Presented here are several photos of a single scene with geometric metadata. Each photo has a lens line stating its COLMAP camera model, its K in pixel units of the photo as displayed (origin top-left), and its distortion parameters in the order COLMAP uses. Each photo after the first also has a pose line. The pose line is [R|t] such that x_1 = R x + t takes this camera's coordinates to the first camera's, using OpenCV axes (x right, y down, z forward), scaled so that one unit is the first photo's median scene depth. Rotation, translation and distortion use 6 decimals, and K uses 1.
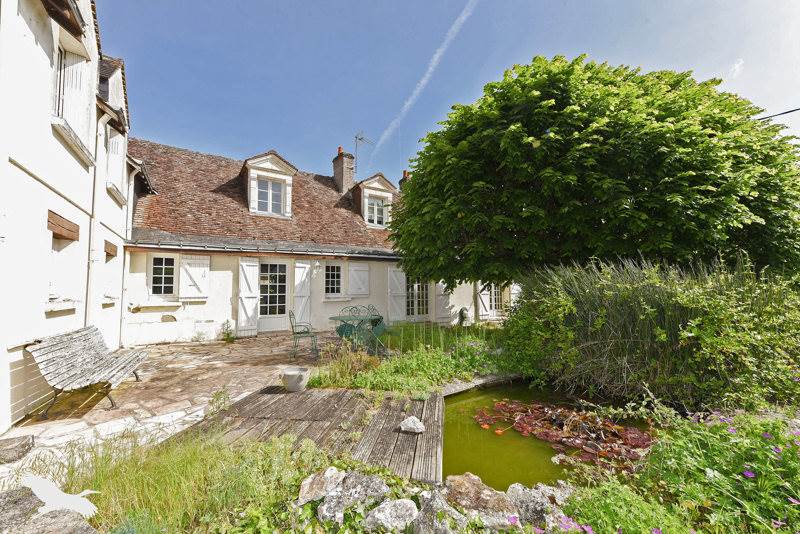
lens RADIAL K [[313.7, 0, 398.3], [0, 313.7, 270.0], [0, 0, 1]] dist [0.001871, -0.000063]
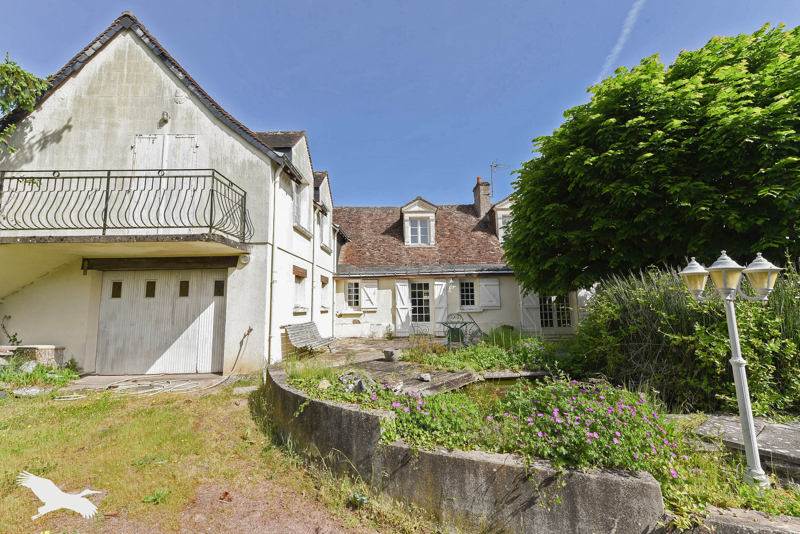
lens RADIAL K [[313.7, 0, 398.3], [0, 313.7, 270.0], [0, 0, 1]] dist [0.001871, -0.000063]
pose [[0.833906, -0.067076, -0.547815, 0.253974], [0.042375, 0.997439, -0.057624, -0.002112], [0.550277, 0.024839, 0.834612, -0.153153]]
